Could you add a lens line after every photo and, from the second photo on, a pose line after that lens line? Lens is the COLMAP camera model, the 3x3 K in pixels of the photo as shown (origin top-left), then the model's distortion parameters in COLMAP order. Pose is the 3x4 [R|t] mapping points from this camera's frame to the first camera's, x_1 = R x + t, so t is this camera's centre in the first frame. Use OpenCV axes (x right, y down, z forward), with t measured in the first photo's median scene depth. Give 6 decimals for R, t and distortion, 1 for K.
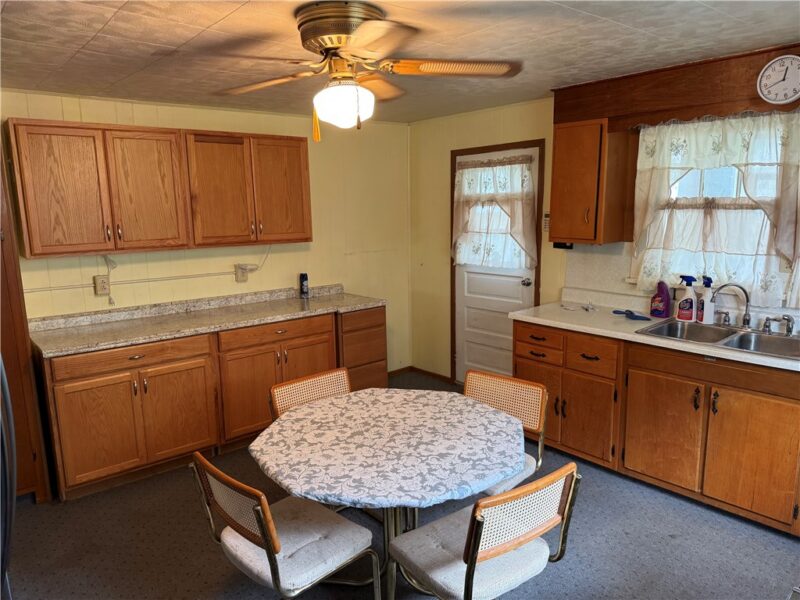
lens RADIAL K [[557.9, 0, 400.0], [0, 557.9, 300.0], [0, 0, 1]] dist [0.113316, -0.170558]
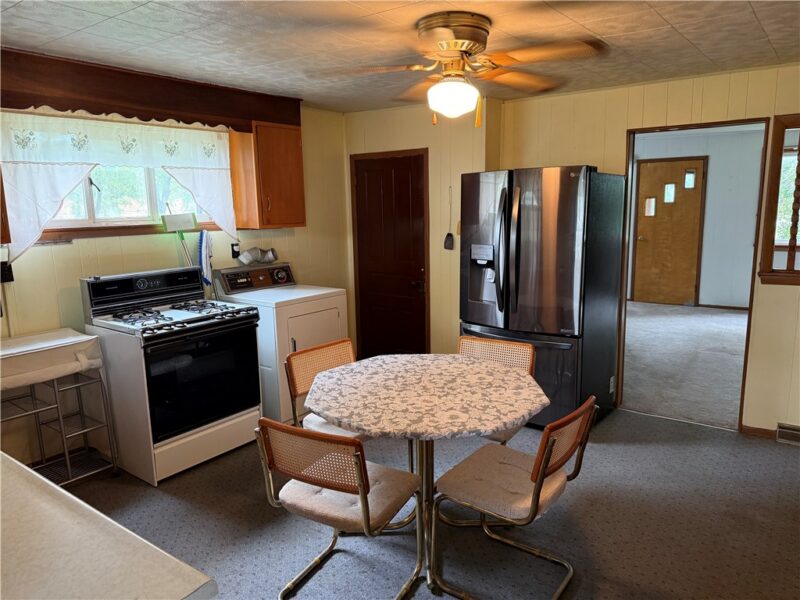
lens RADIAL K [[557.9, 0, 400.0], [0, 557.9, 300.0], [0, 0, 1]] dist [0.113316, -0.170558]
pose [[-0.977305, 0.068400, -0.200489, 0.239934], [-0.002802, 0.942179, 0.335097, -0.297620], [0.211817, 0.328054, -0.920605, 1.918131]]
